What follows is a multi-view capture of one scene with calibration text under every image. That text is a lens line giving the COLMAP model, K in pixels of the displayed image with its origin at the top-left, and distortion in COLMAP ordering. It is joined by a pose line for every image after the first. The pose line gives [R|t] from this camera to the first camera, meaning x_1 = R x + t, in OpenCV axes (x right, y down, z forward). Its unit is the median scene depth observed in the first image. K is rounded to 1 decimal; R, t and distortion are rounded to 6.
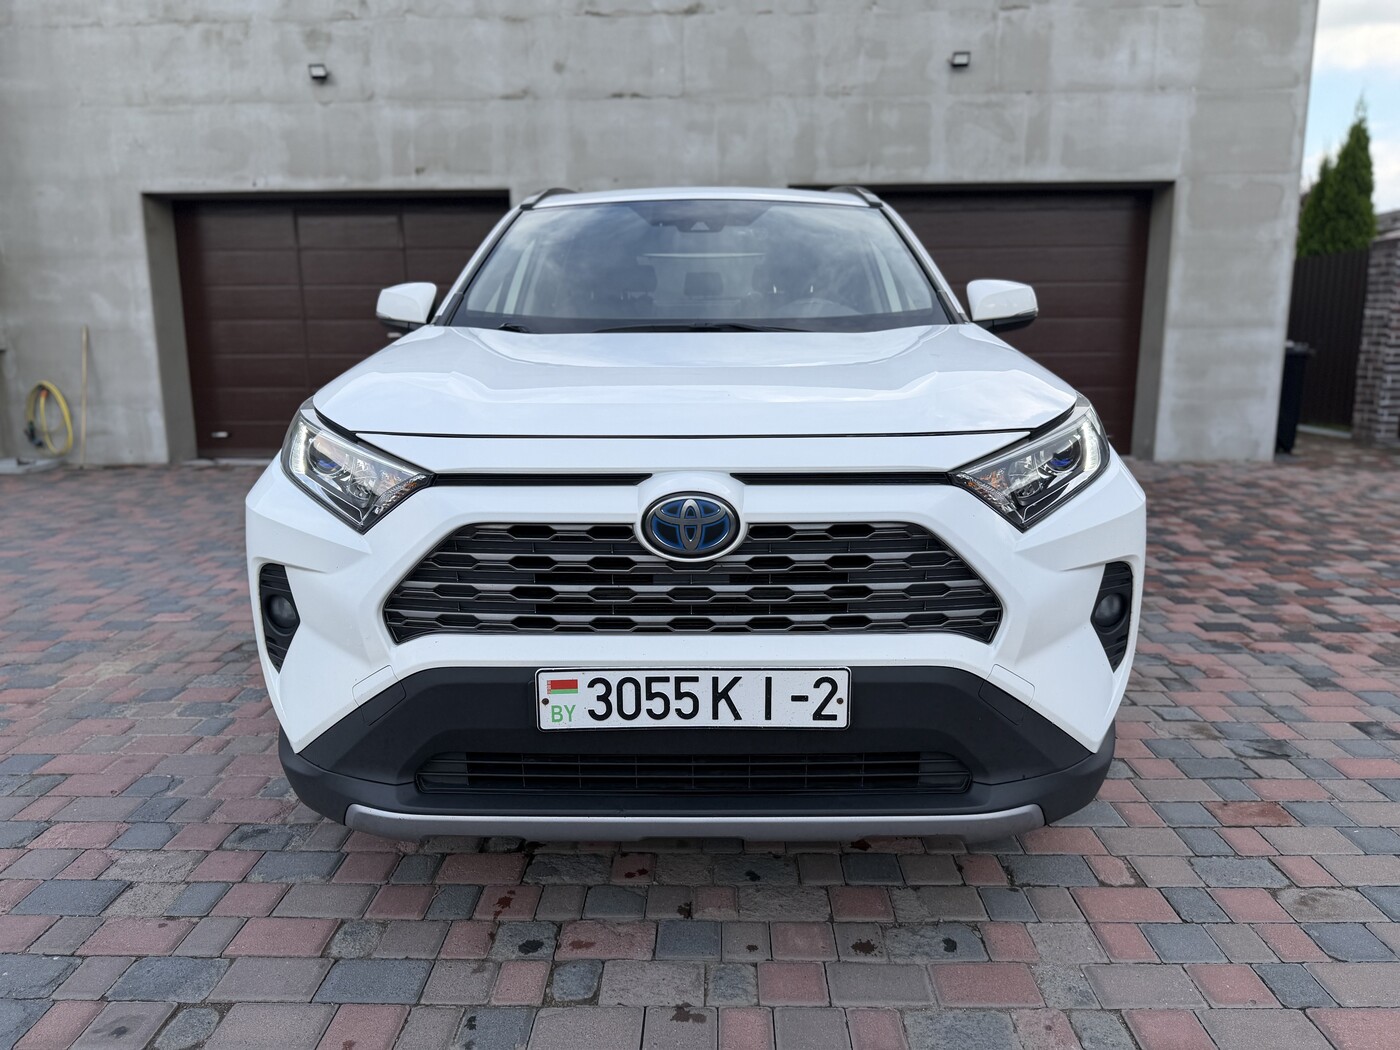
lens RADIAL K [[995.8, 0, 700.0], [0, 995.8, 525.0], [0, 0, 1]] dist [0.008183, -0.011808]
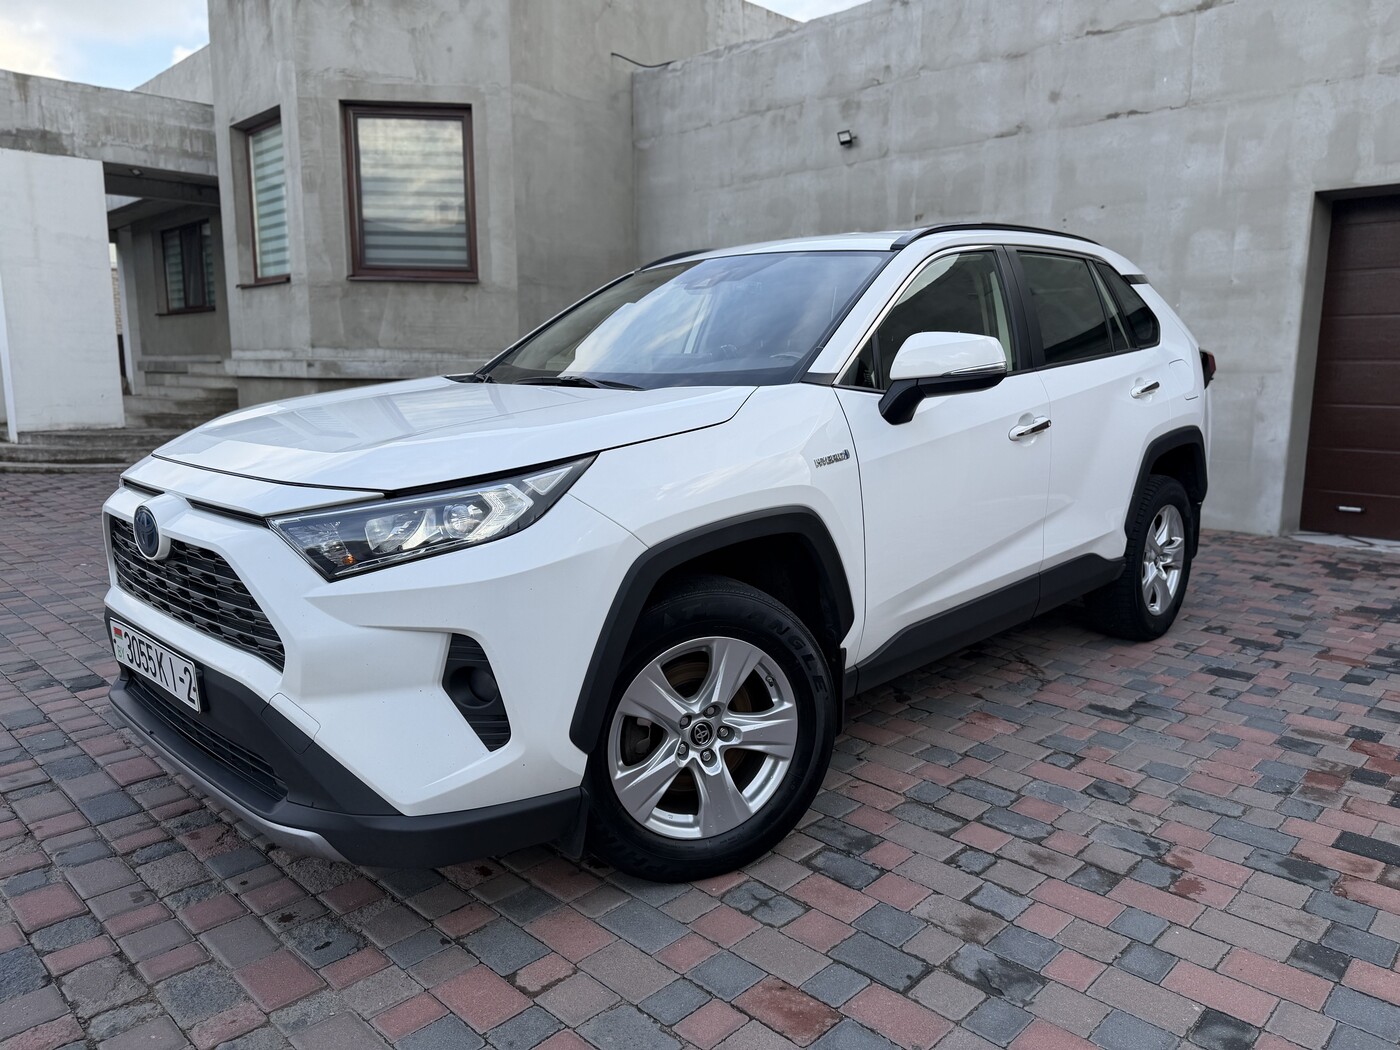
lens RADIAL K [[983.6, 0, 706.5], [0, 983.6, 530.1], [0, 0, 1]] dist [0.007984, -0.011914]
pose [[0.730804, 0.122563, -0.671493, 0.302357], [-0.136771, 0.990090, 0.031863, -0.032018], [0.668744, 0.068555, 0.740325, 0.107602]]
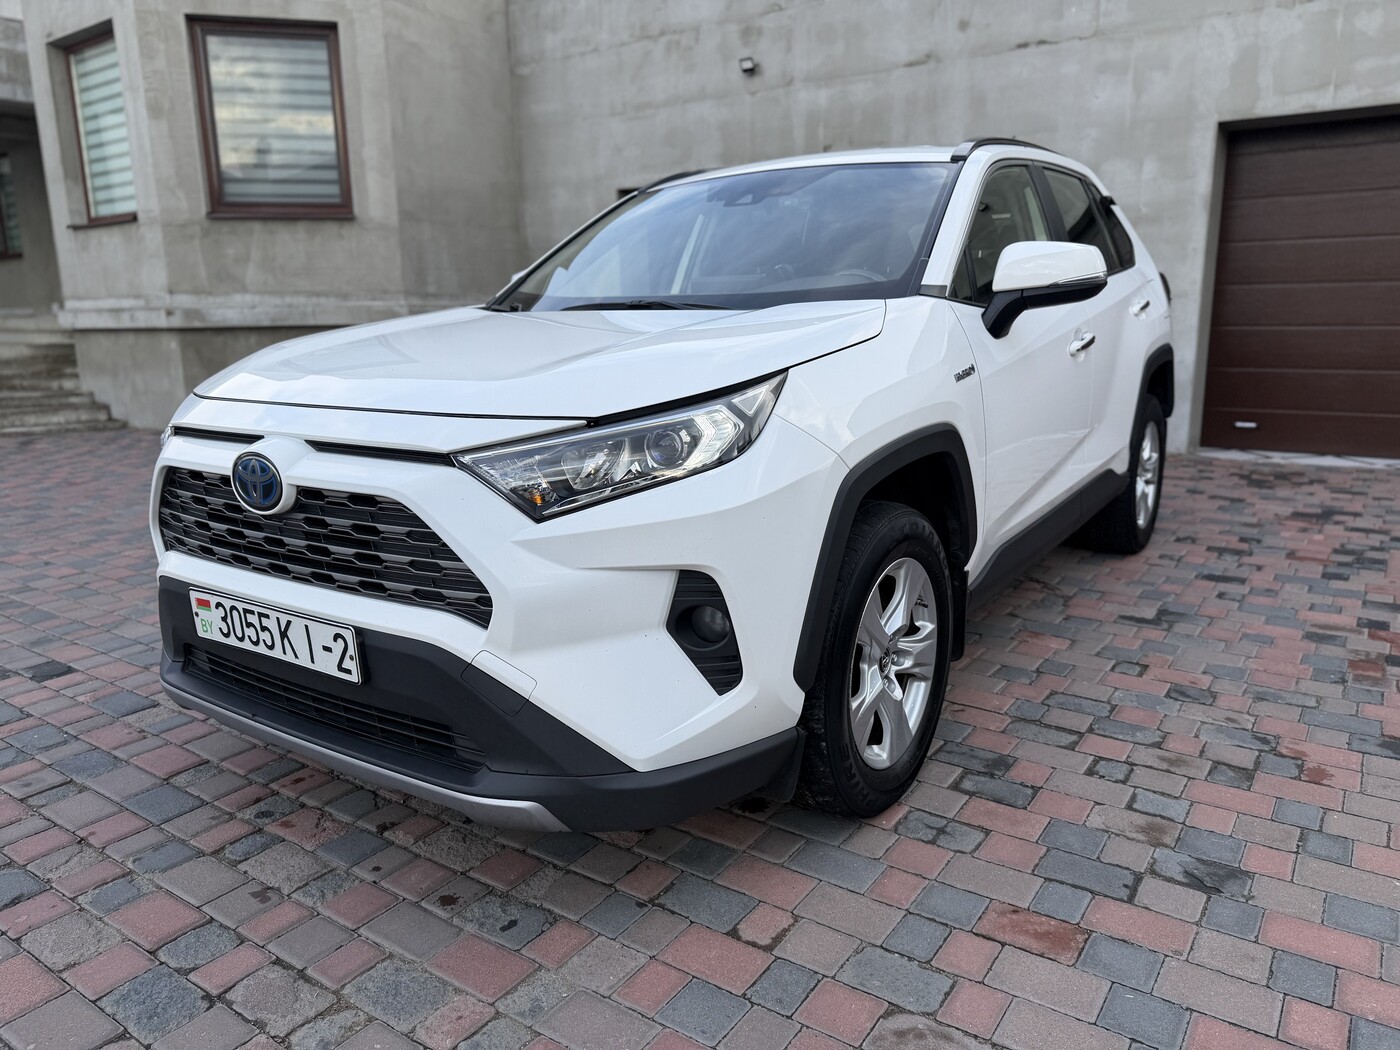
lens RADIAL K [[988.6, 0, 701.2], [0, 988.6, 528.4], [0, 0, 1]] dist [0.000781, -0.006441]
pose [[0.832103, 0.112978, -0.542992, 0.221424], [-0.093334, 0.993595, 0.063704, -0.014706], [0.546711, -0.002329, 0.837318, 0.065710]]
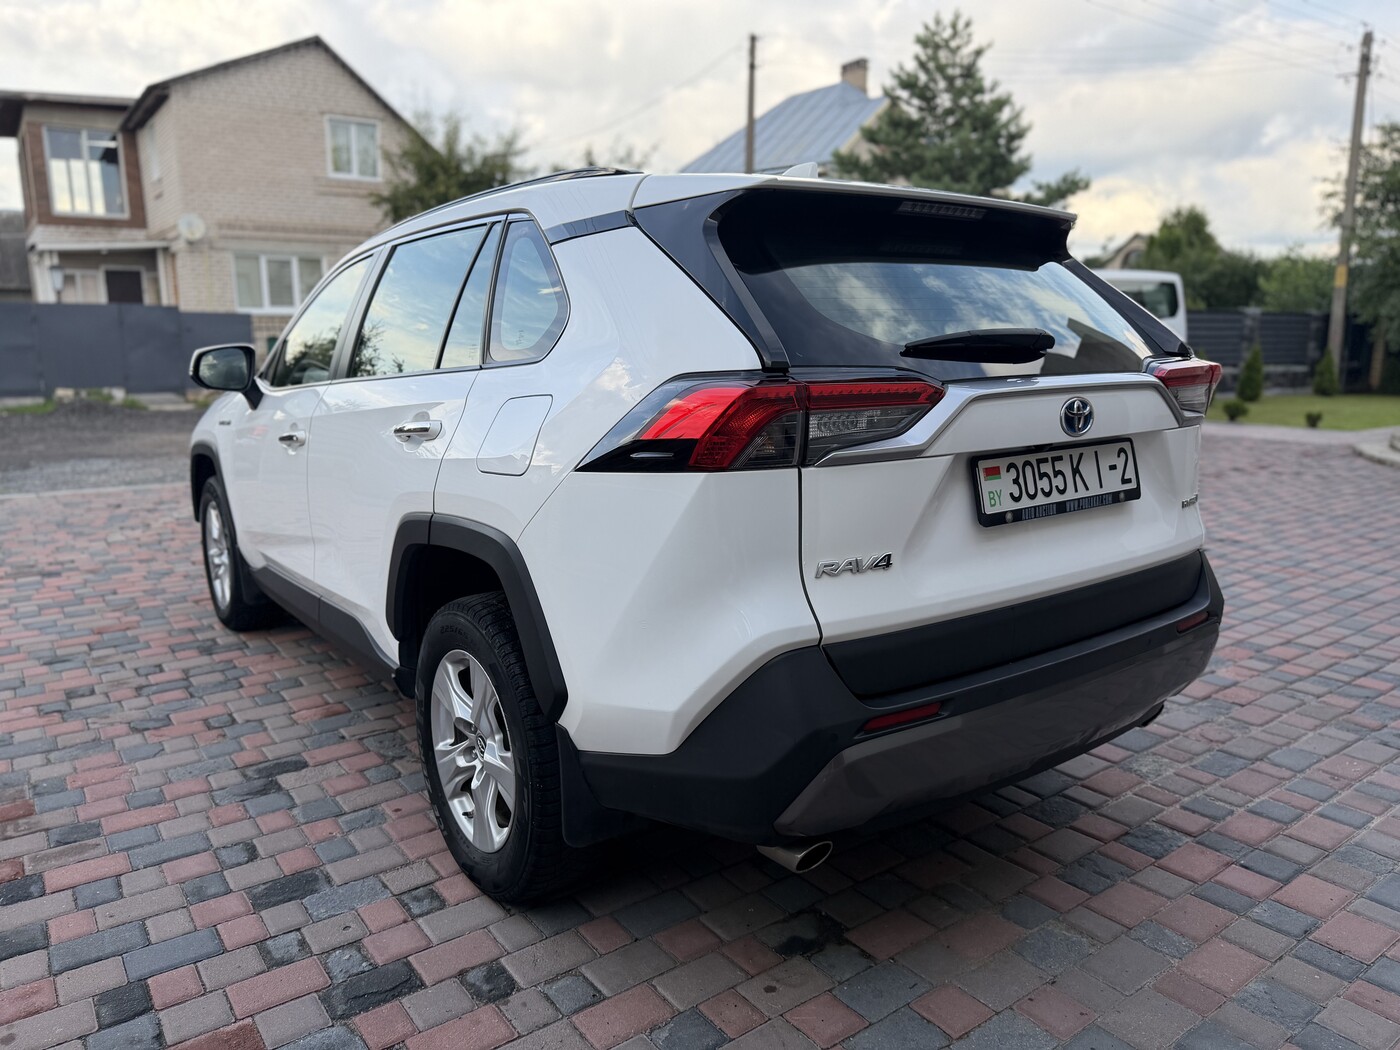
lens RADIAL K [[995.8, 0, 700.0], [0, 995.8, 525.0], [0, 0, 1]] dist [0.008183, -0.011808]
pose [[-0.793391, 0.121901, -0.596381, 0.240454], [-0.112543, 0.933476, 0.340524, -0.209786], [0.598218, 0.337287, -0.726892, 0.925354]]
